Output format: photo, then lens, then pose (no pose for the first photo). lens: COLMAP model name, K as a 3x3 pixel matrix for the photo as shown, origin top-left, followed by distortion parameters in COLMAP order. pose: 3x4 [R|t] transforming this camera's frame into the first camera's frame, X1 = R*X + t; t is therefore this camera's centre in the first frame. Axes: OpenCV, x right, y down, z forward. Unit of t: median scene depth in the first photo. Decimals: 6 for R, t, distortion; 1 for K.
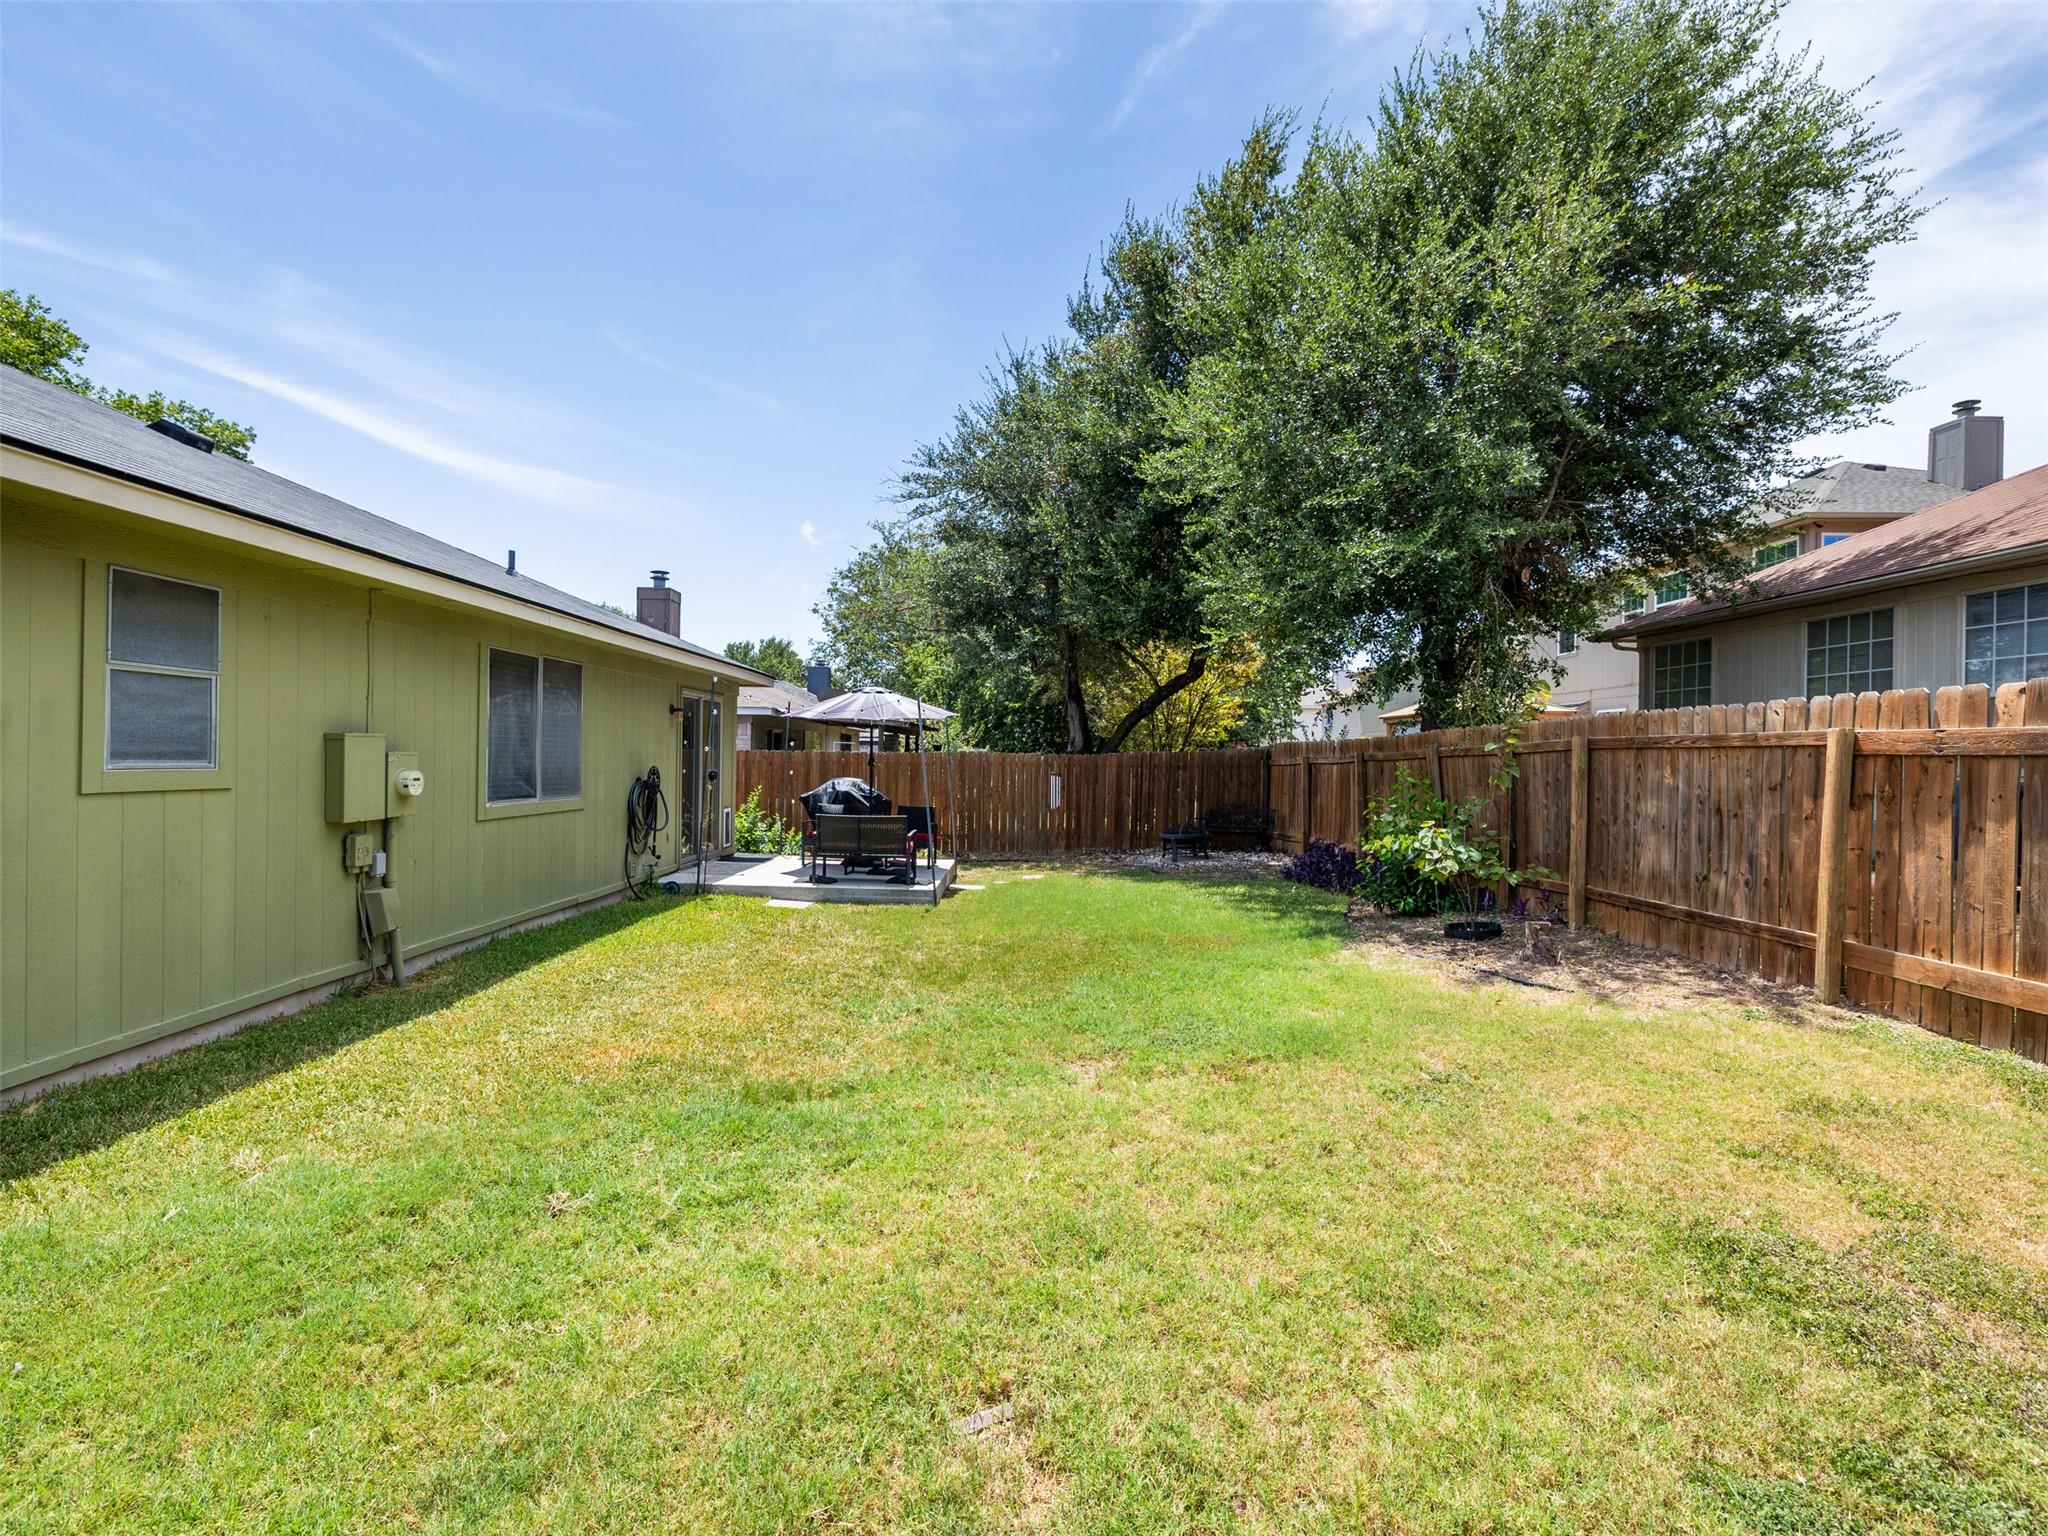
lens RADIAL K [[1007.9, 0, 1046.9], [0, 1007.9, 739.1], [0, 0, 1]] dist [0.002130, -0.000616]
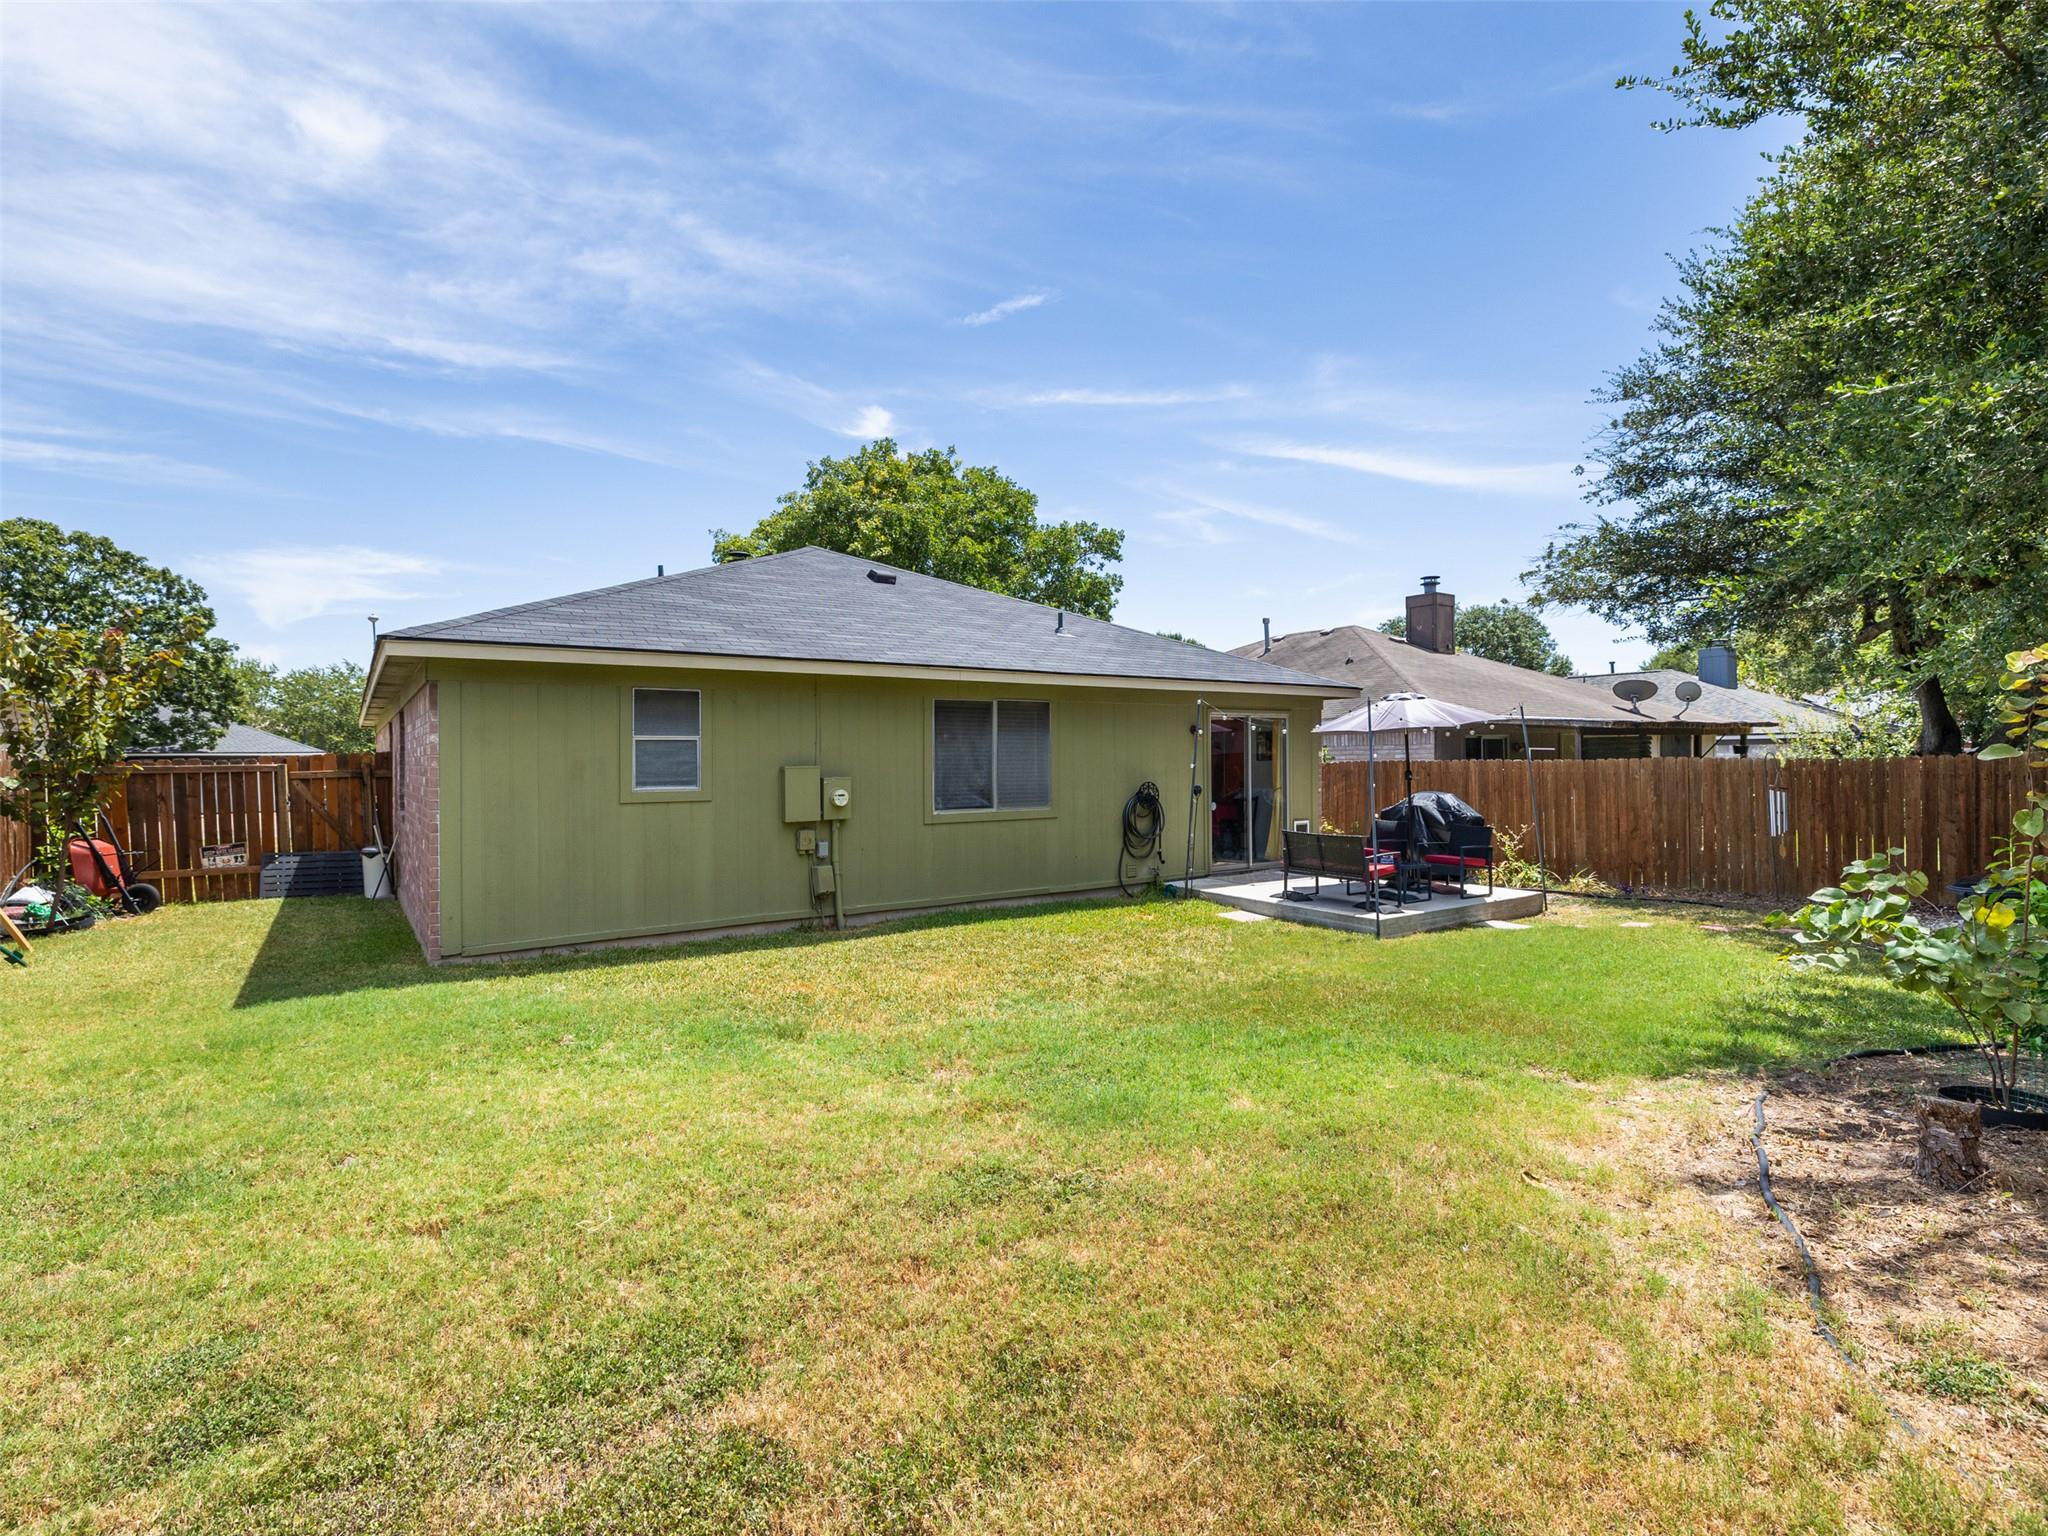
lens RADIAL K [[1007.9, 0, 971.3], [0, 1007.9, 722.8], [0, 0, 1]] dist [0.002130, -0.000616]
pose [[0.529938, -0.047356, -0.846713, 0.778054], [0.031857, 0.998847, -0.035926, -0.008269], [0.847438, -0.007935, 0.530836, 0.360294]]
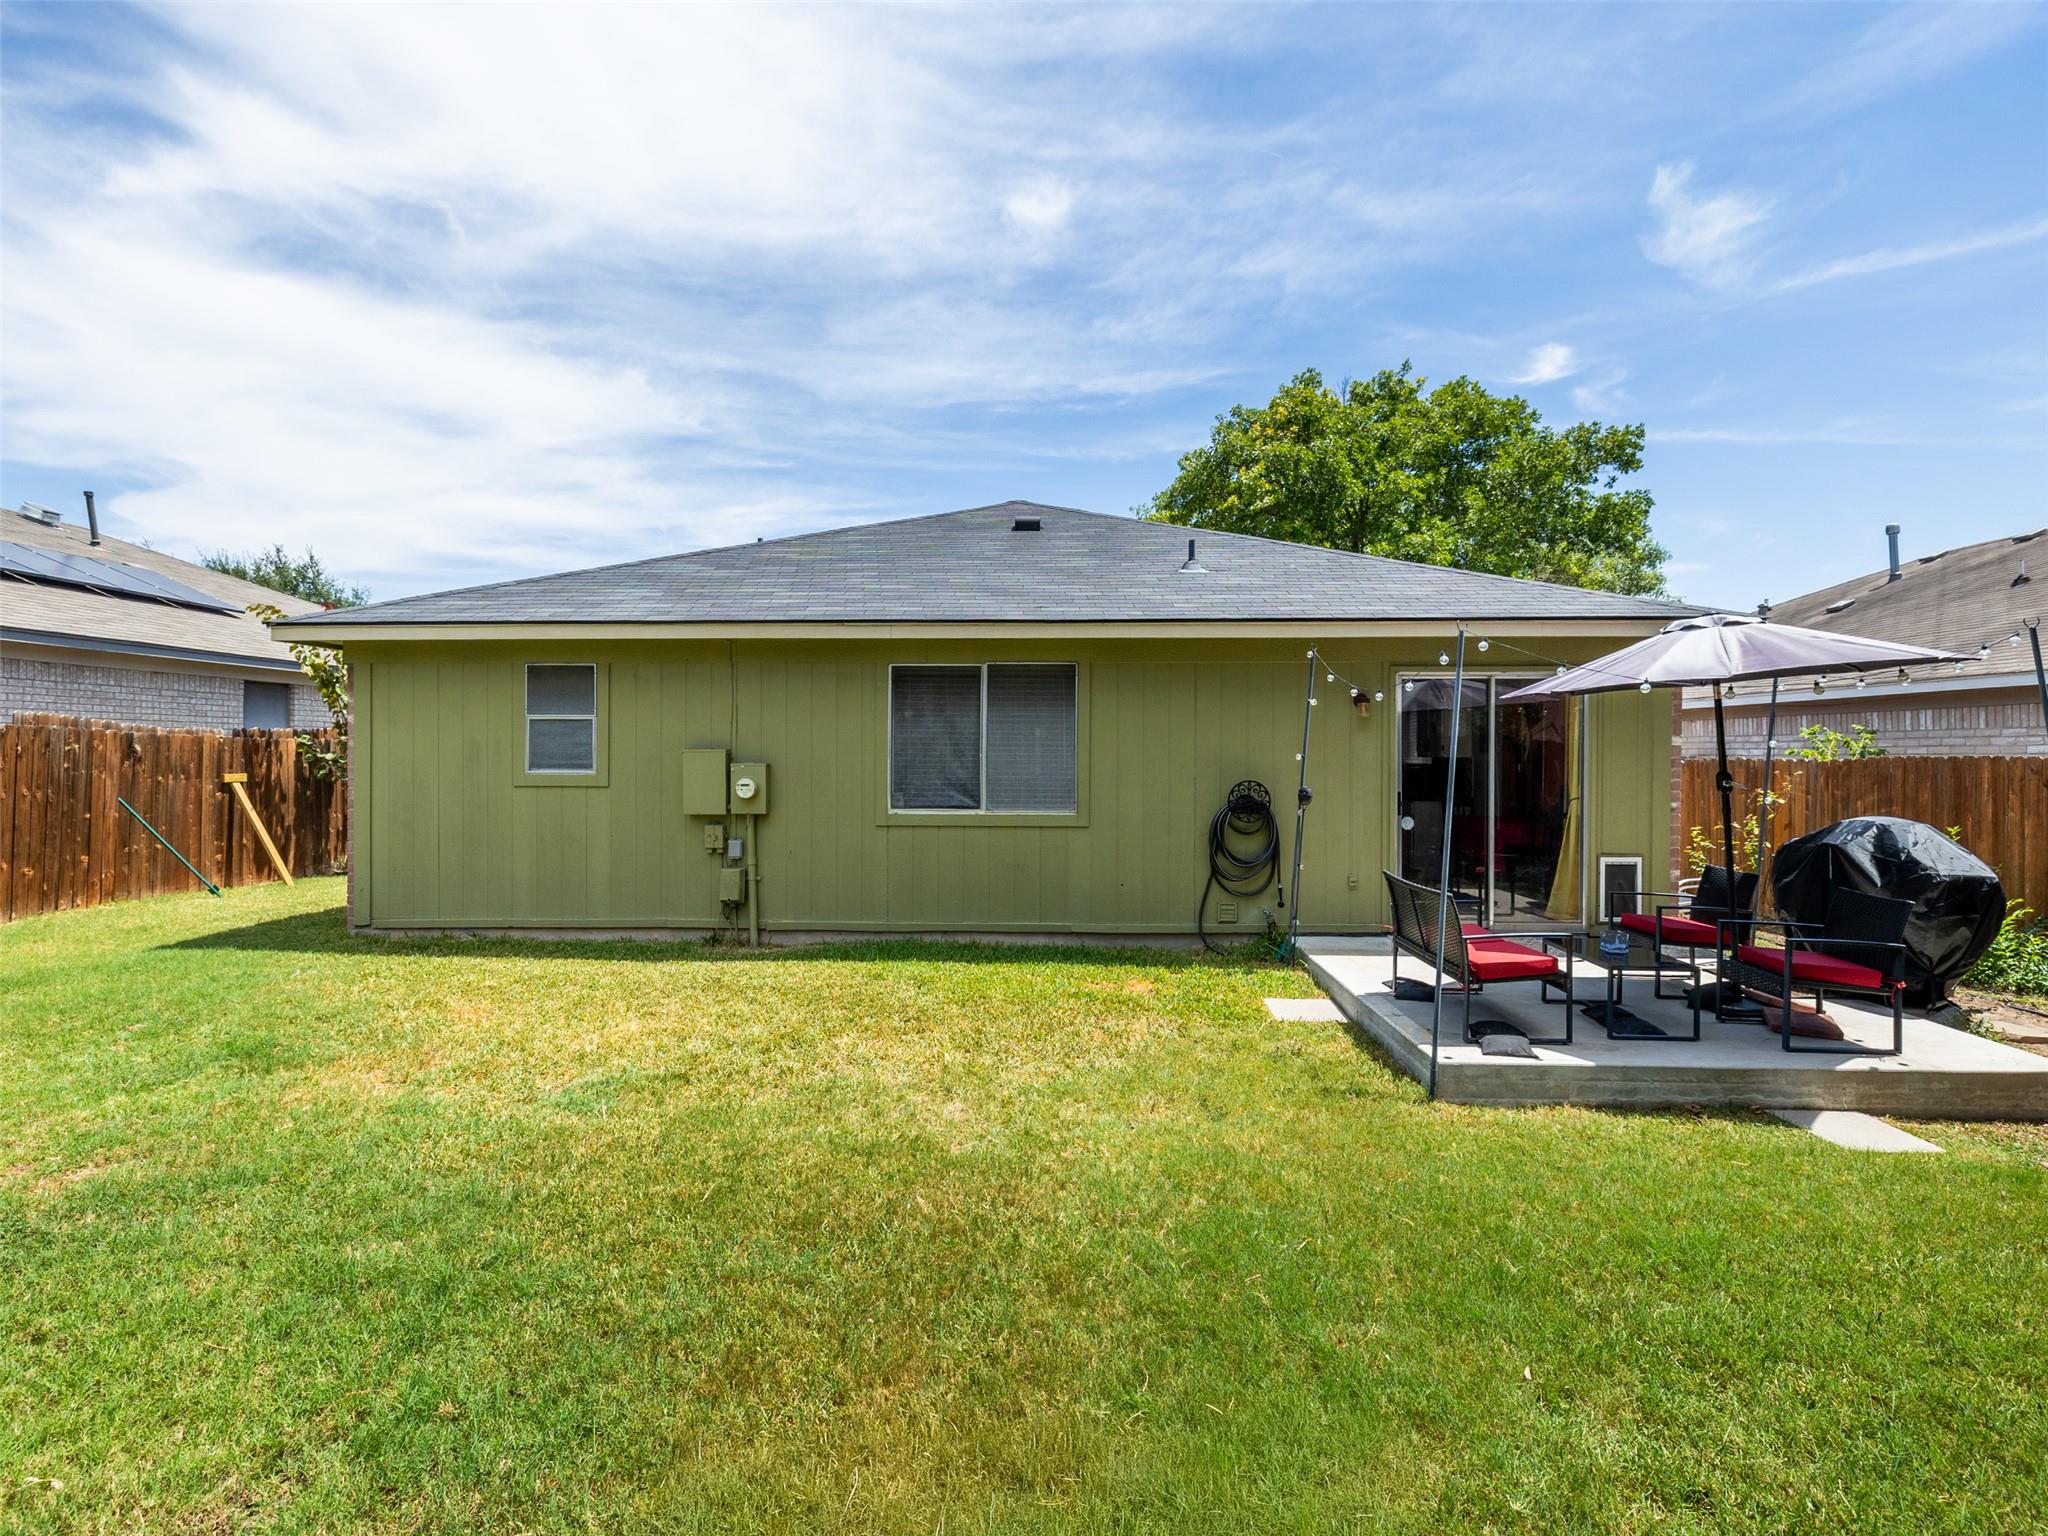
lens RADIAL K [[1007.9, 0, 1010.5], [0, 1007.9, 763.7], [0, 0, 1]] dist [0.002130, -0.000616]
pose [[-0.073395, -0.010010, -0.997253, 0.608228], [0.014916, 0.999827, -0.011134, 0.032466], [0.997191, -0.015692, -0.073233, 1.429245]]
